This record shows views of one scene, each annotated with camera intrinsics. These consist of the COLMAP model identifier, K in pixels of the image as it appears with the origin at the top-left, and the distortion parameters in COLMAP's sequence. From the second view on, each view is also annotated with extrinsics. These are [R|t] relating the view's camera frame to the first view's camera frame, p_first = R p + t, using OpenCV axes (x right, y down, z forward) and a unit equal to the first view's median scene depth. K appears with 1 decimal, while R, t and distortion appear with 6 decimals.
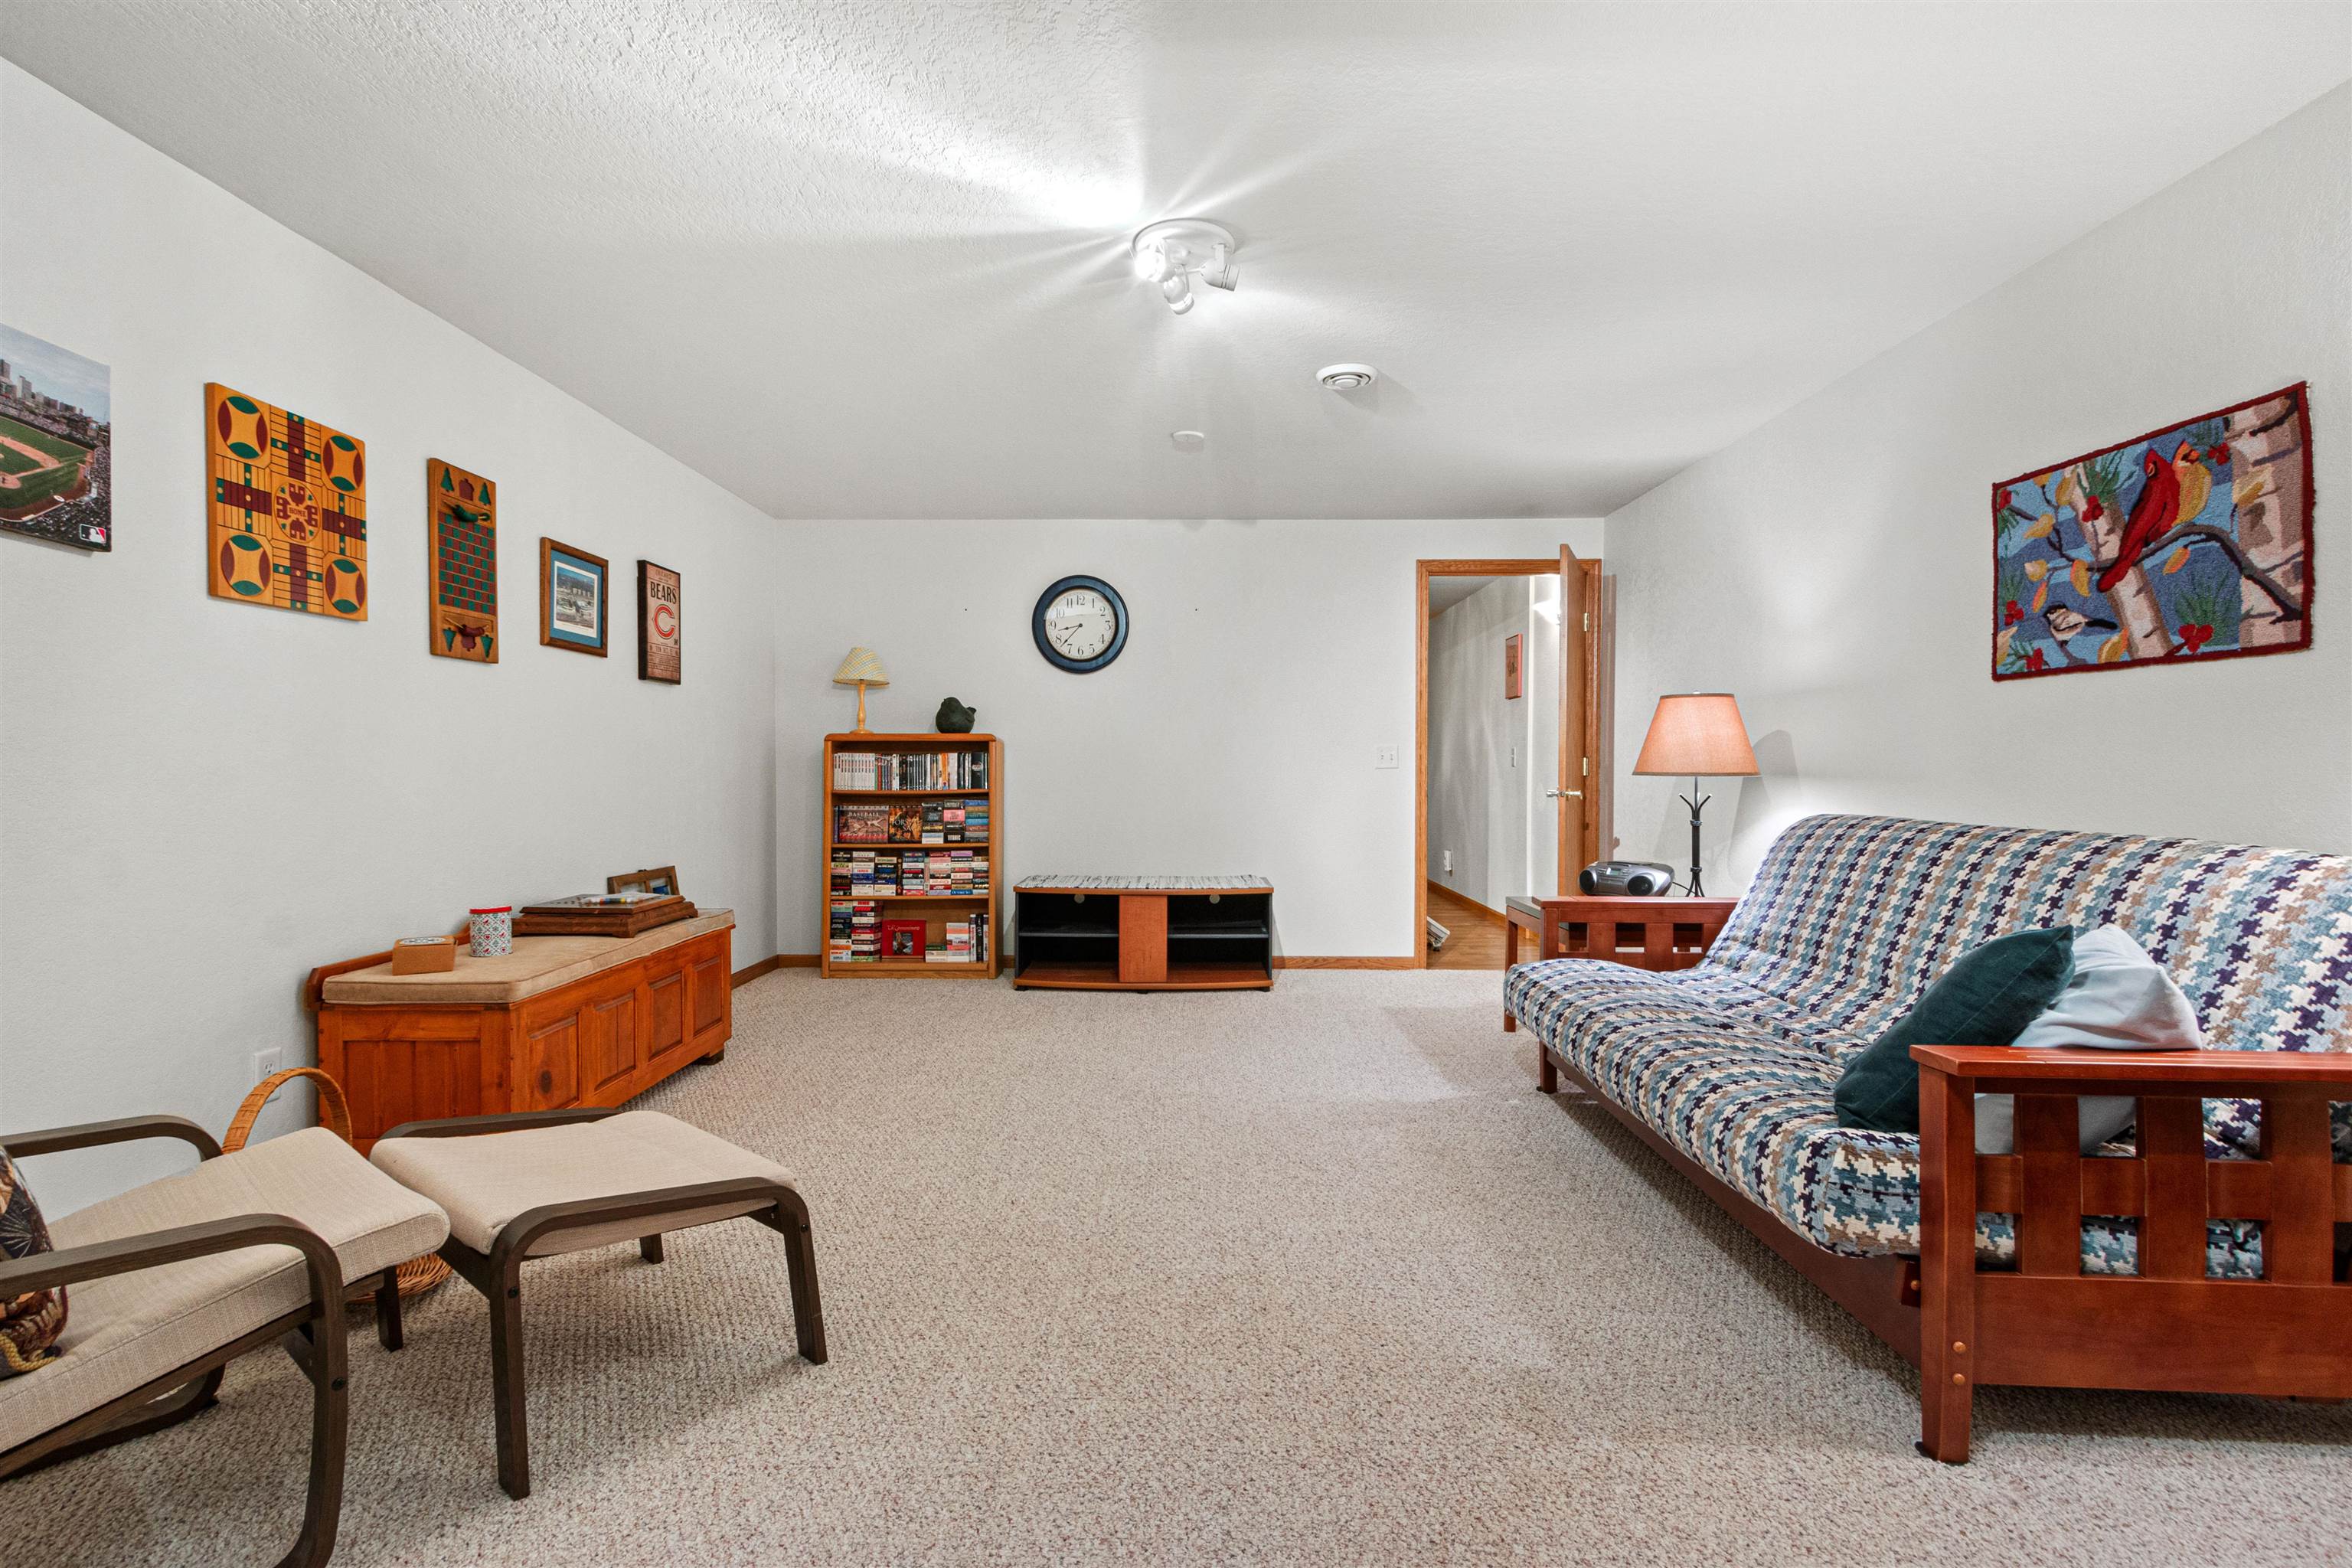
lens RADIAL K [[1127.8, 0, 1173.1], [0, 1127.8, 776.7], [0, 0, 1]] dist [0.014428, -0.003236]
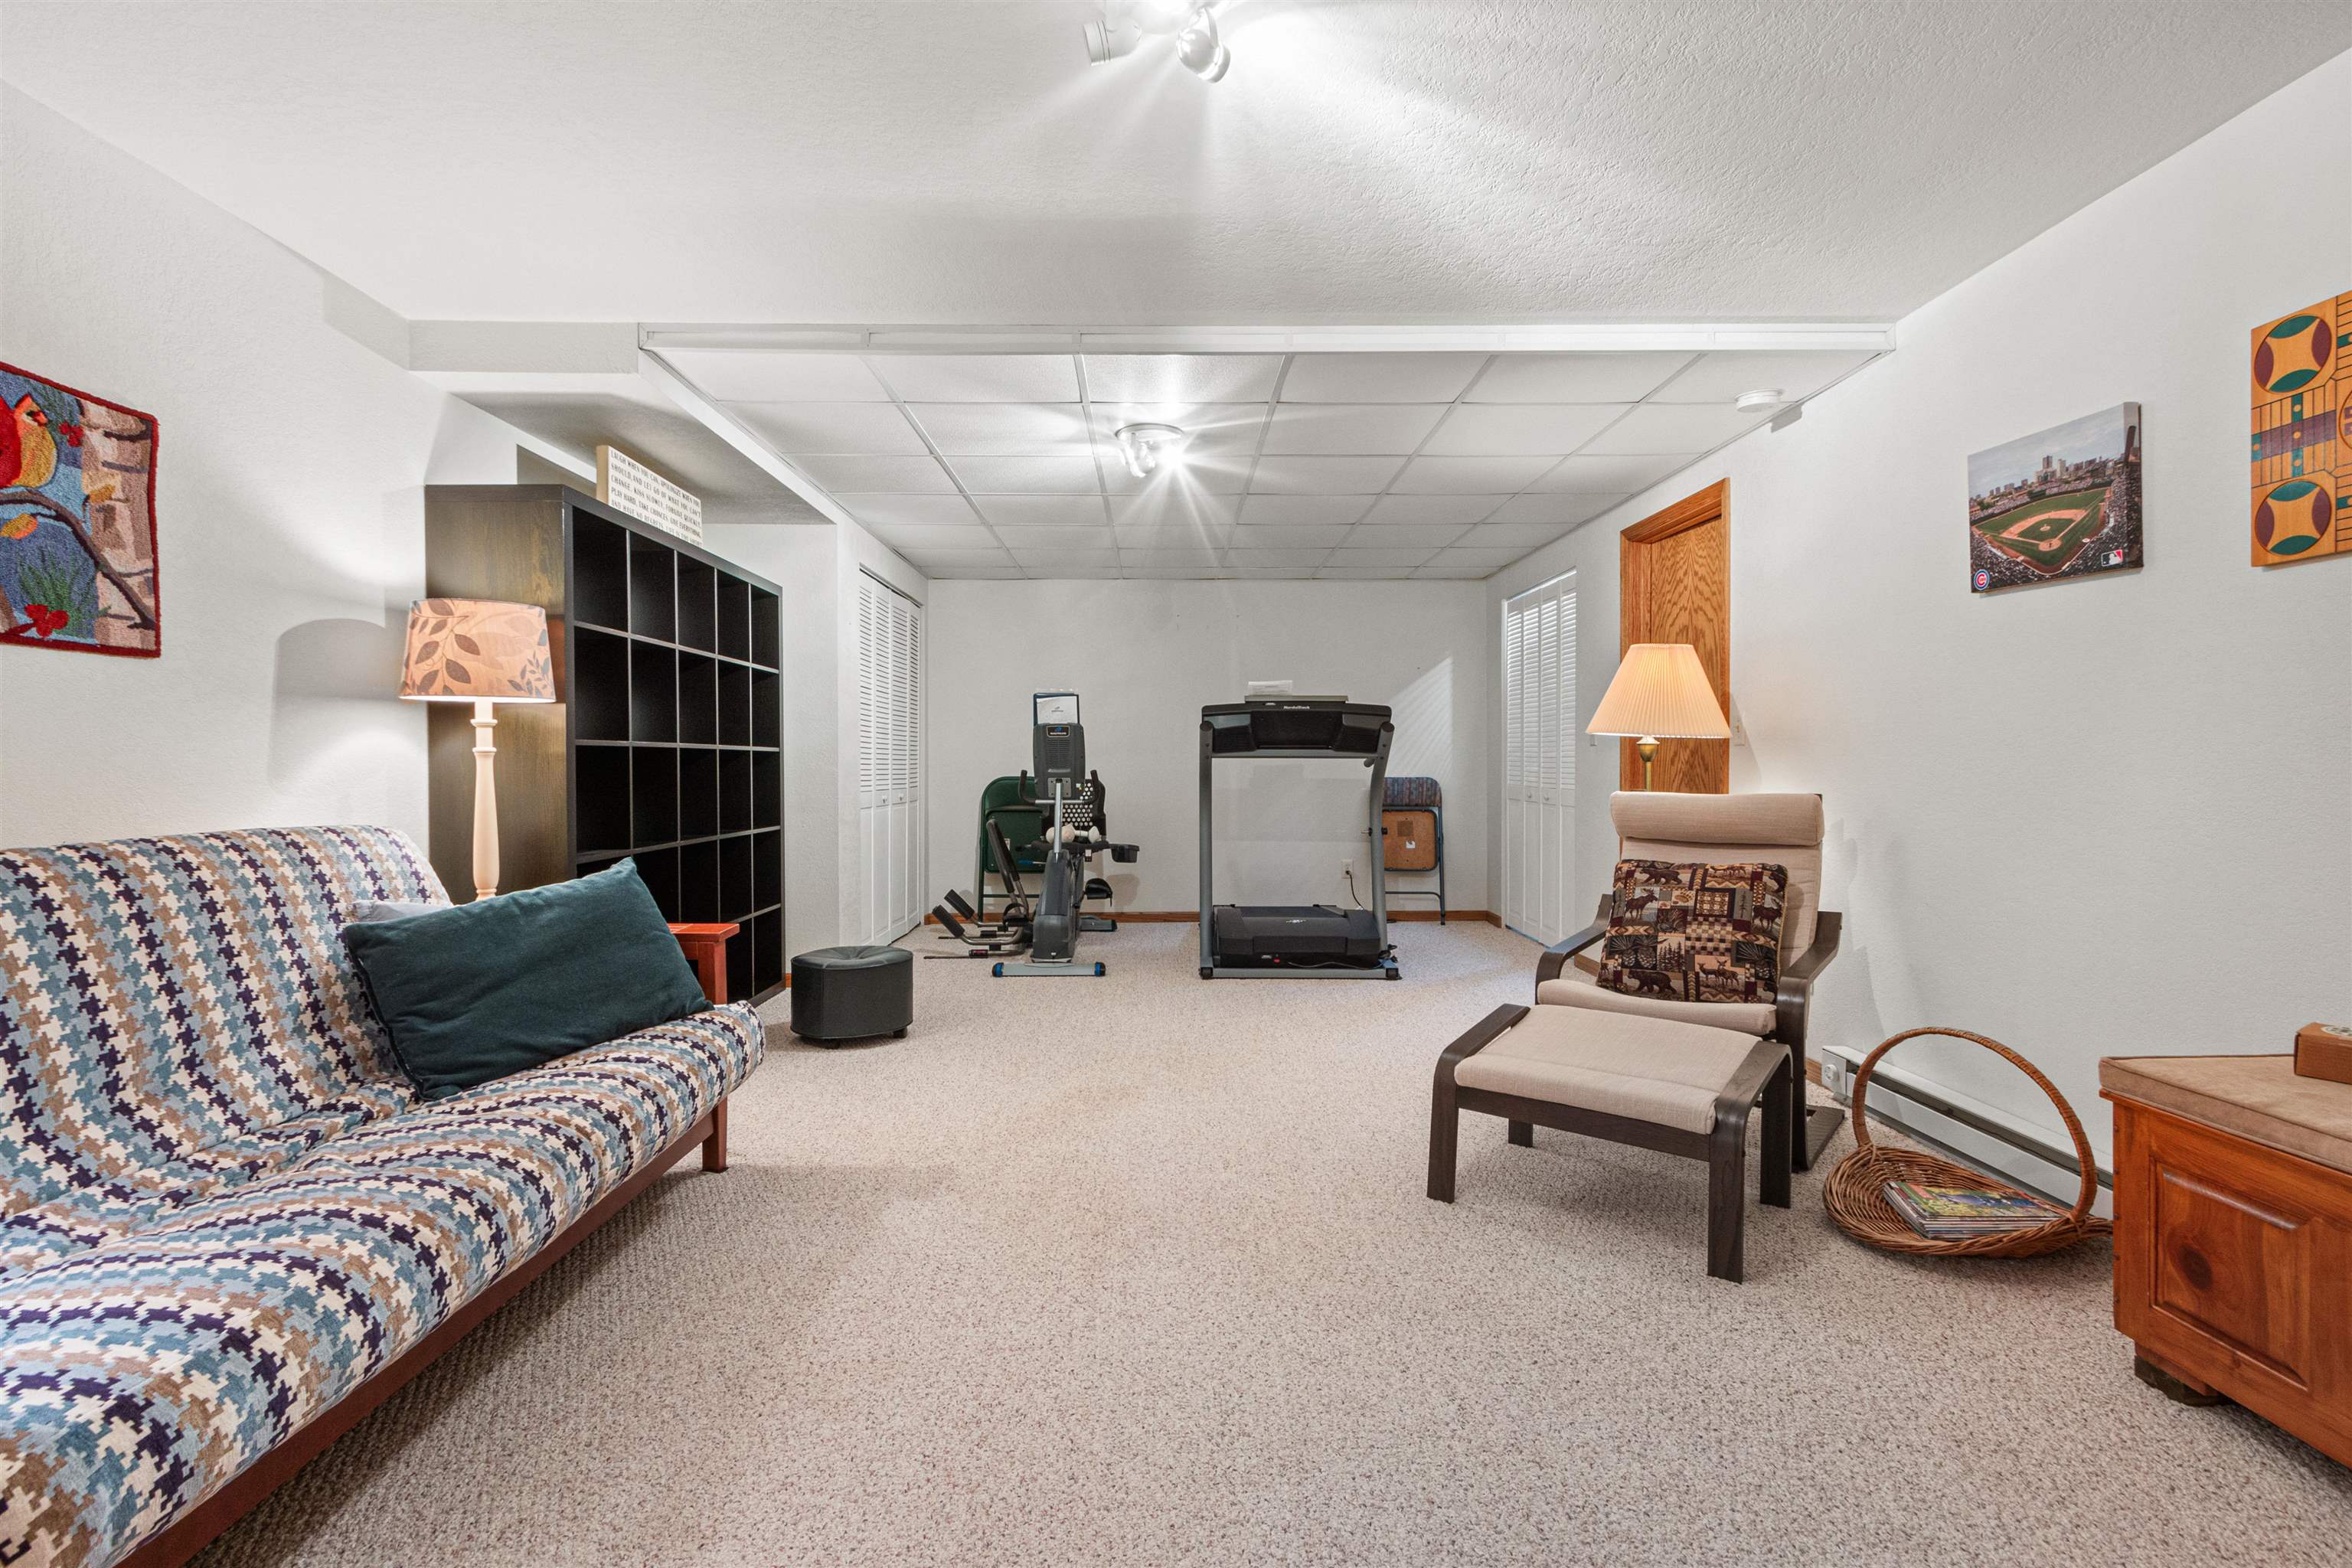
lens RADIAL K [[1127.8, 0, 1177.0], [0, 1127.8, 776.6], [0, 0, 1]] dist [0.014428, -0.003236]
pose [[-0.999790, 0.001800, -0.020395, 0.018697], [0.001269, 0.999660, 0.026046, -0.022450], [0.020435, 0.026015, -0.999453, 2.040598]]
